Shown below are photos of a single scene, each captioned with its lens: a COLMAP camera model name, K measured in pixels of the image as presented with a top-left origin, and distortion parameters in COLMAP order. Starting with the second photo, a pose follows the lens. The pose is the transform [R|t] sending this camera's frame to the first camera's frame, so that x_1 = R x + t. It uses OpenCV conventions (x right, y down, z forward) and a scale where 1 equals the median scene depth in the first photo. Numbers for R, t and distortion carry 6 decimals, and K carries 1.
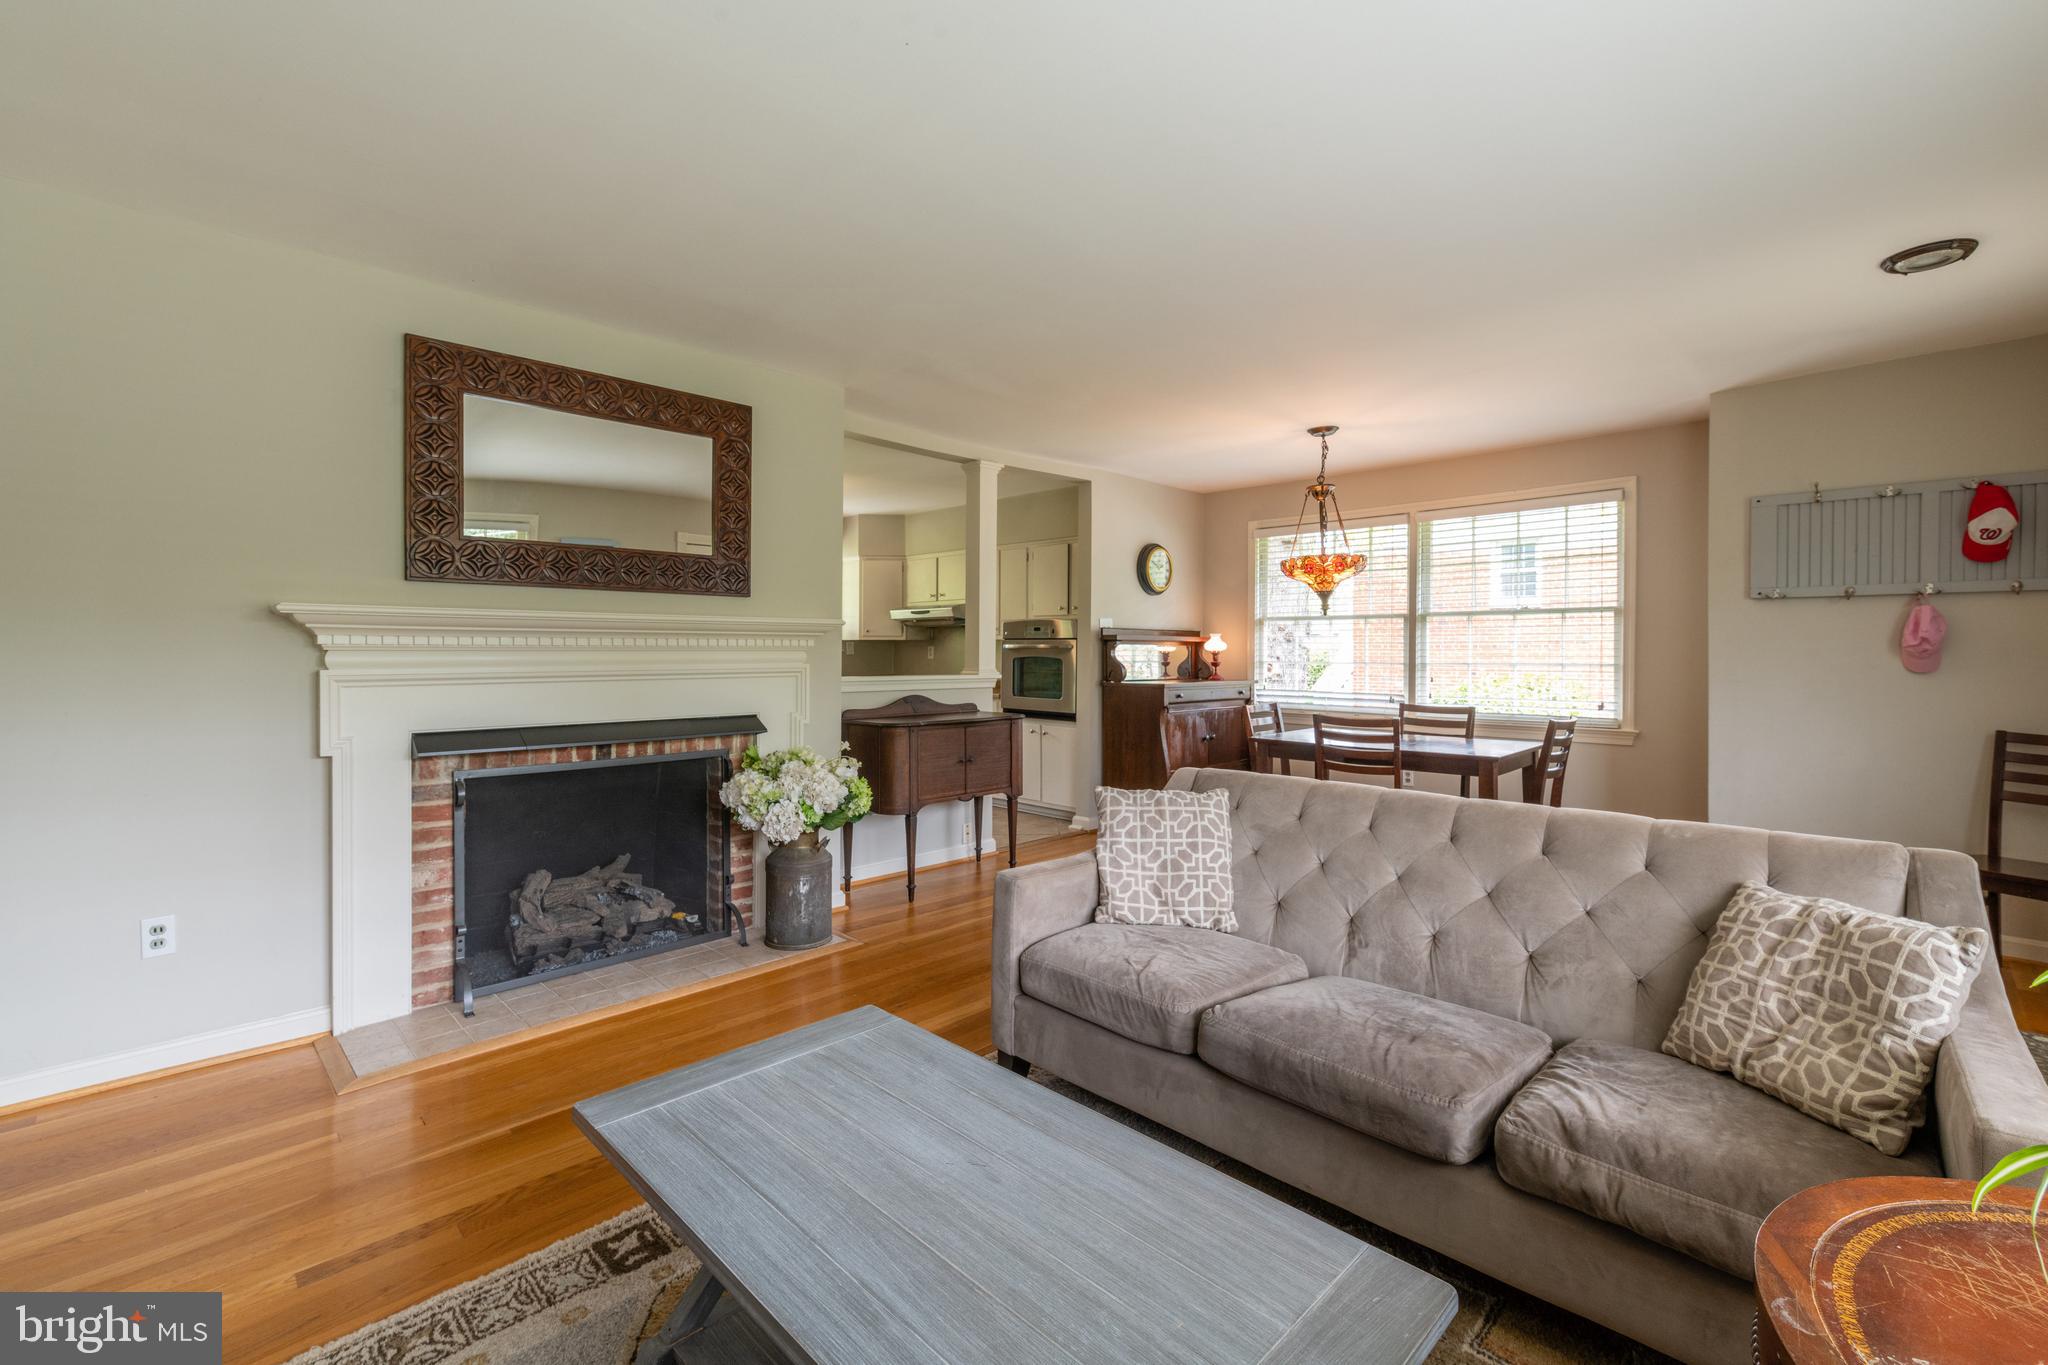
lens RADIAL K [[876.9, 0, 972.8], [0, 876.9, 658.9], [0, 0, 1]] dist [0.004417, 0.000144]
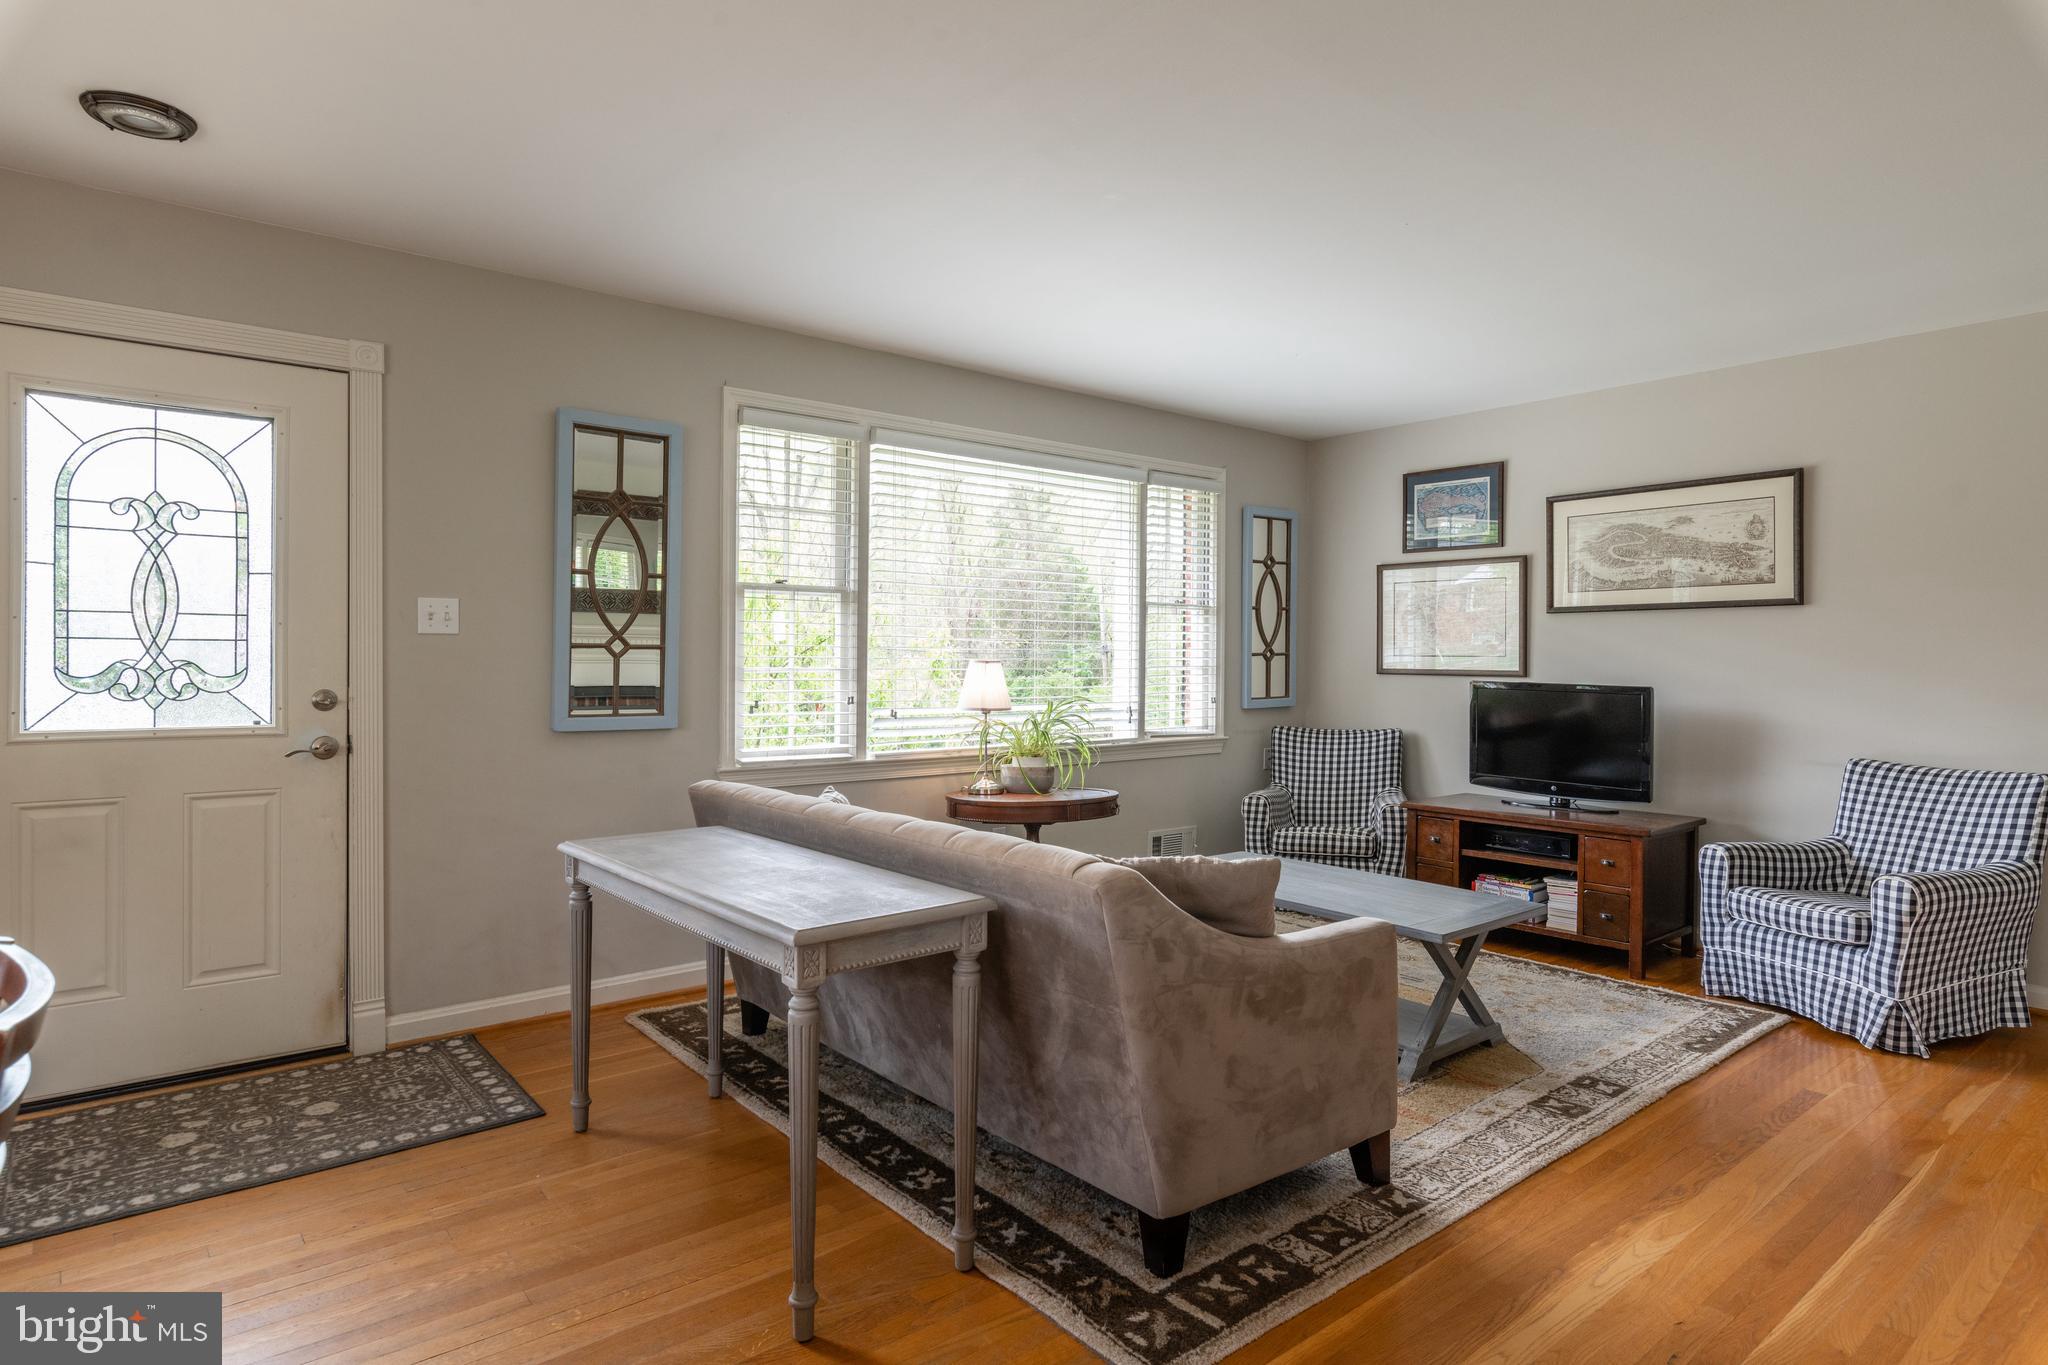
lens RADIAL K [[1110.5, 0, 1017.5], [0, 1110.5, 665.4], [0, 0, 1]] dist [0.002188, -0.000351]
pose [[-0.998224, -0.007365, 0.059108, 0.161738], [-0.006269, 0.999805, 0.018715, -0.008989], [-0.059234, 0.018311, -0.998076, 1.051029]]
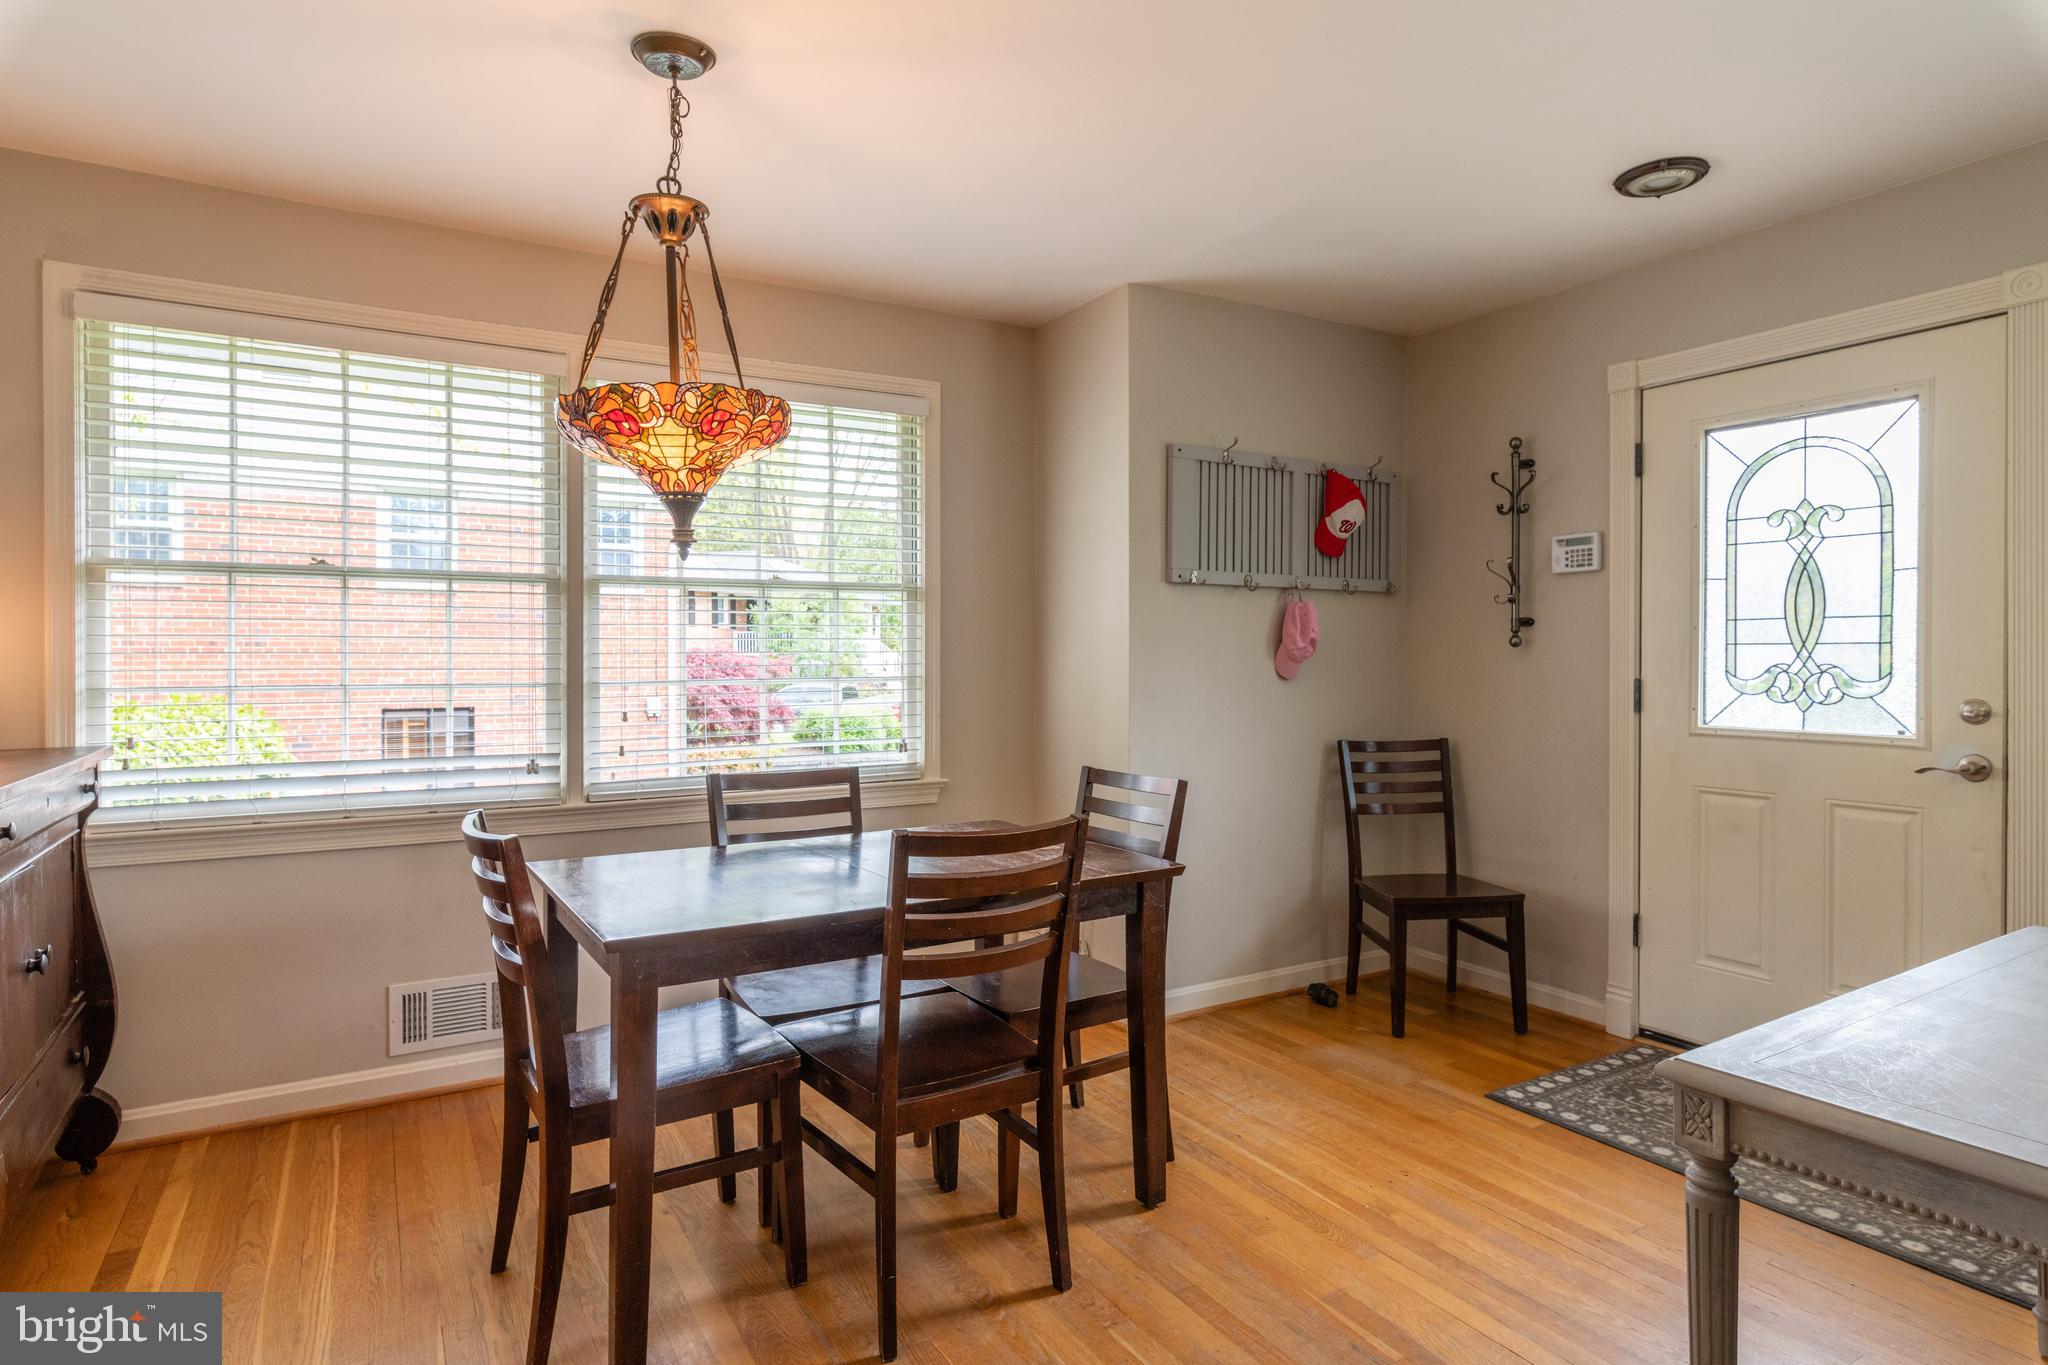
lens RADIAL K [[1110.5, 0, 1043.9], [0, 1110.5, 662.9], [0, 0, 1]] dist [0.002188, -0.000351]
pose [[0.191420, -0.004492, 0.981498, -0.028204], [0.012198, 0.999923, 0.002197, -0.004608], [-0.981432, 0.011551, 0.191460, 0.763082]]
